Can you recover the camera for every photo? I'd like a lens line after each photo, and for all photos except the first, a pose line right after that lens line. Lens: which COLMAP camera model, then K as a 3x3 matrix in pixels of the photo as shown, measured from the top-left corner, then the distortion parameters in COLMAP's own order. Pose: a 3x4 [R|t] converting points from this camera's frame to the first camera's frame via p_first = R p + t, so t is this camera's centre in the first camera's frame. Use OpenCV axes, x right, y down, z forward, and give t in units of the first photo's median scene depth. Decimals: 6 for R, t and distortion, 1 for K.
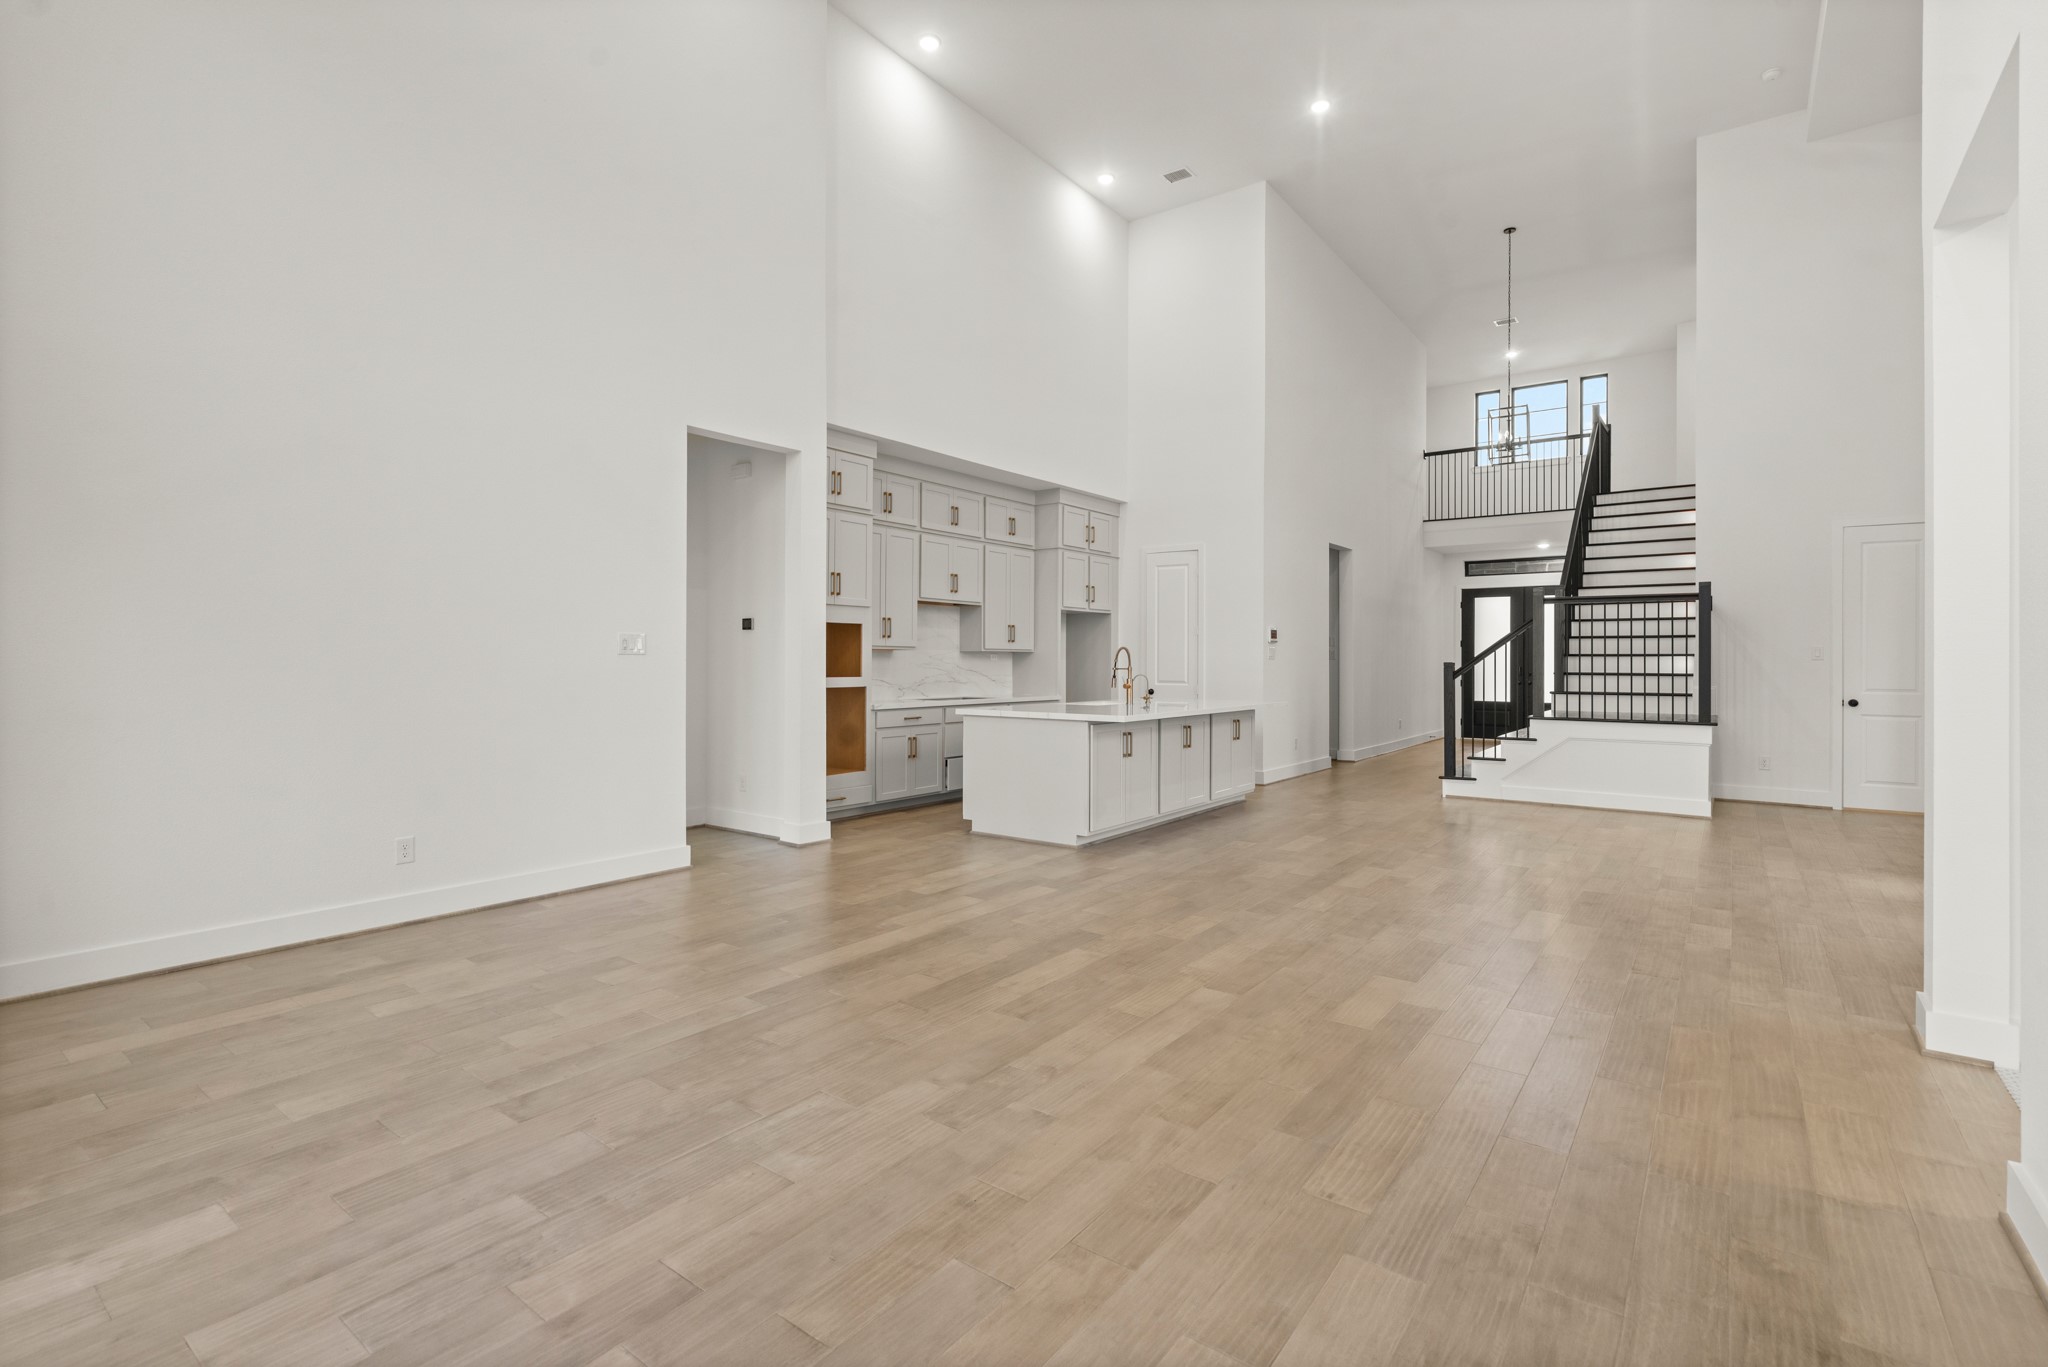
lens RADIAL K [[948.1, 0, 1025.2], [0, 948.1, 674.9], [0, 0, 1]] dist [0.000541, 0.000293]
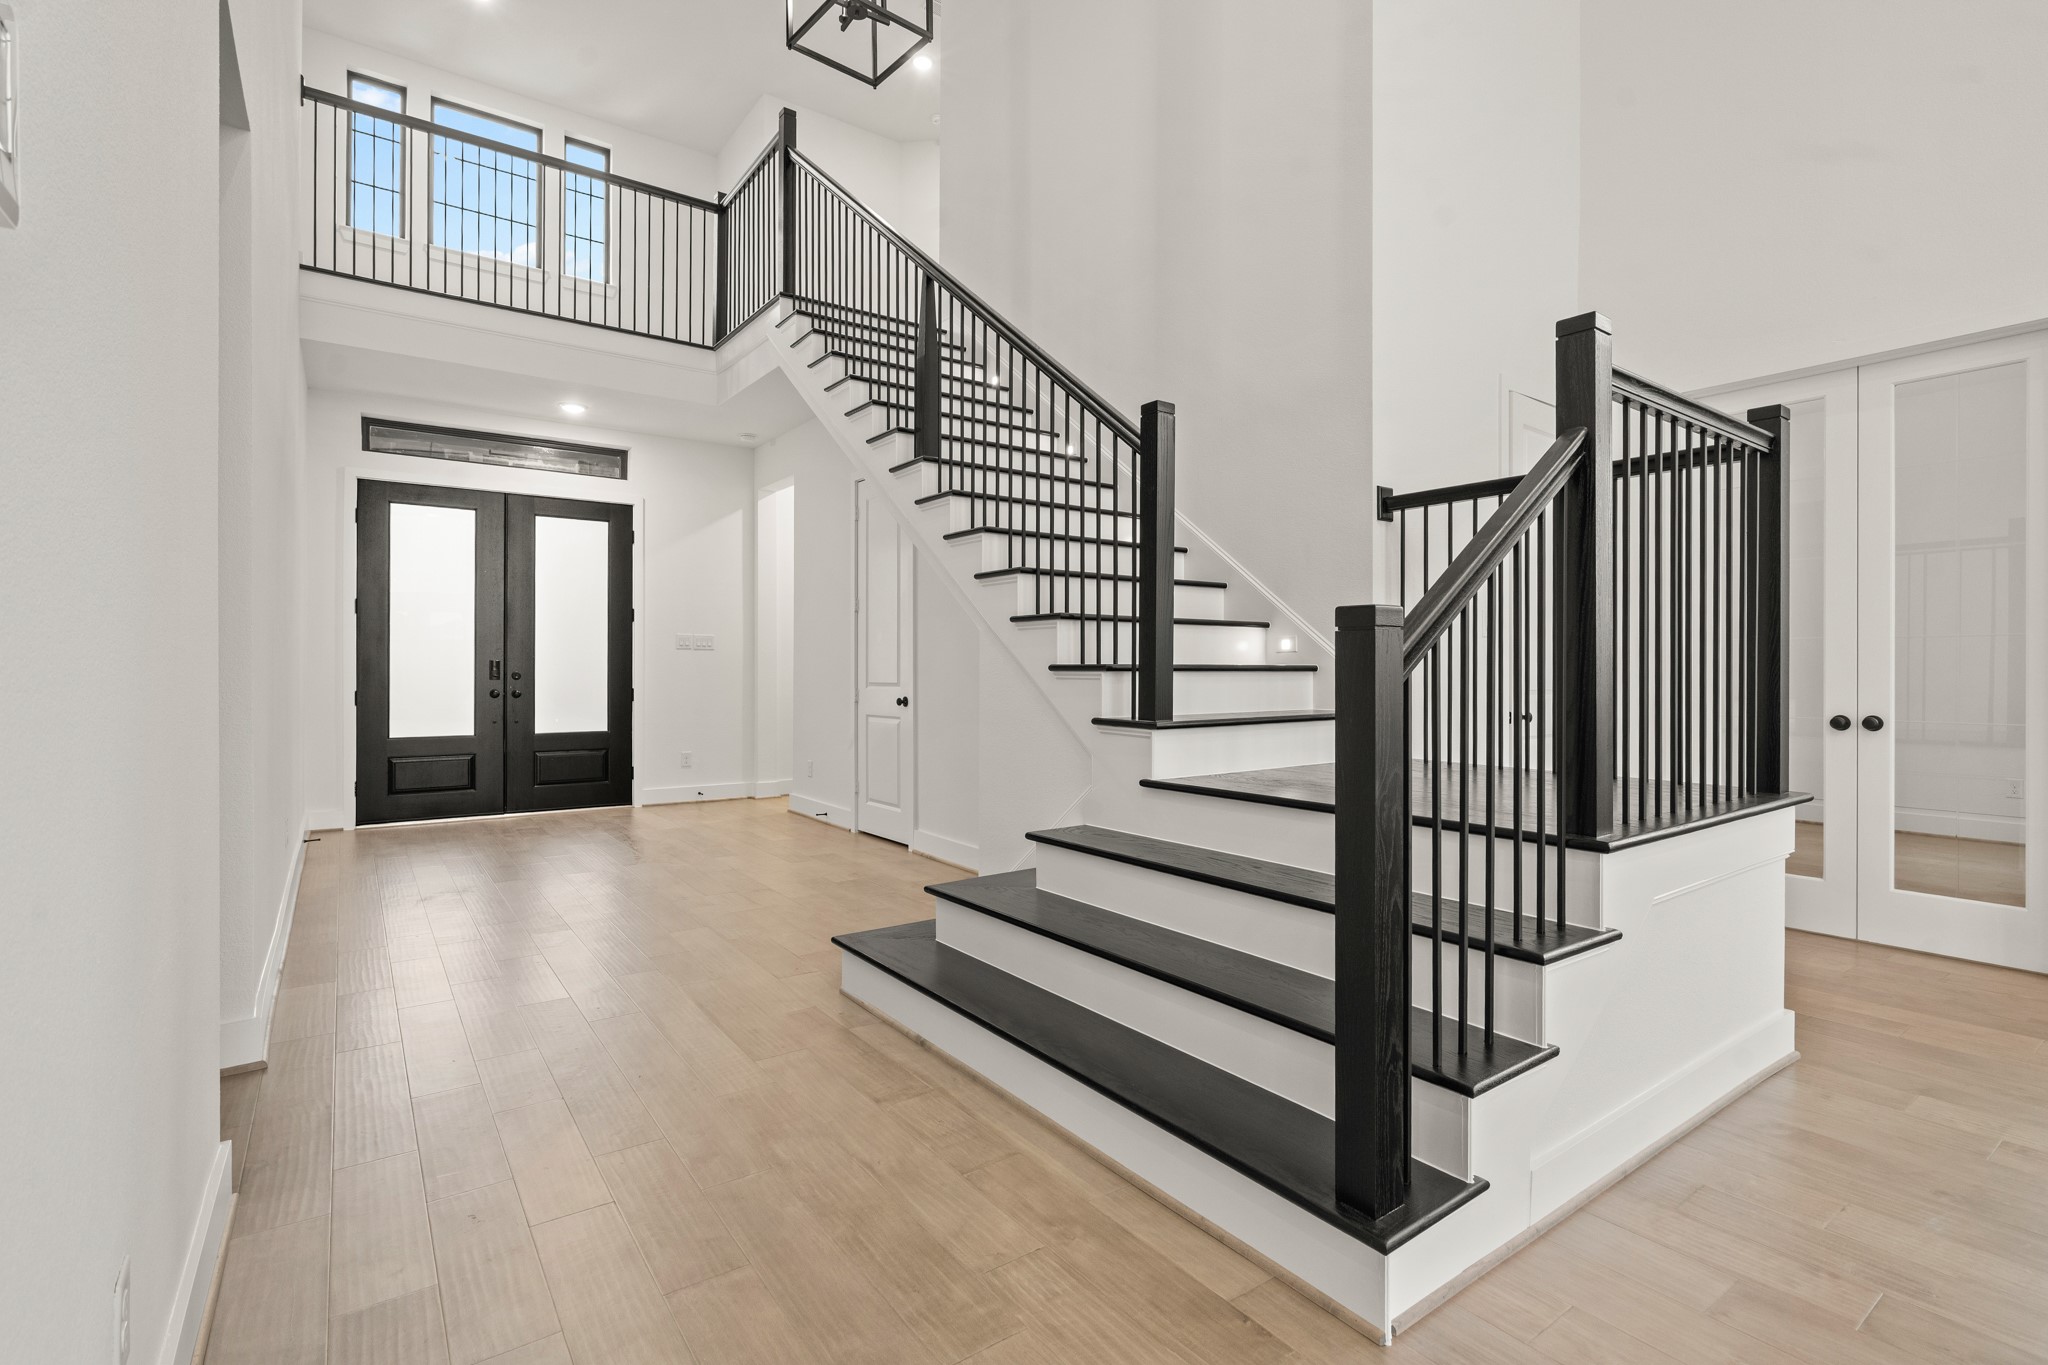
lens RADIAL K [[948.1, 0, 1028.2], [0, 948.1, 668.5], [0, 0, 1]] dist [0.000541, 0.000293]
pose [[0.300251, 0.008416, 0.953823, 0.144868], [0.007120, 0.999913, -0.011064, 0.002398], [-0.953834, 0.010114, 0.300165, 0.588059]]
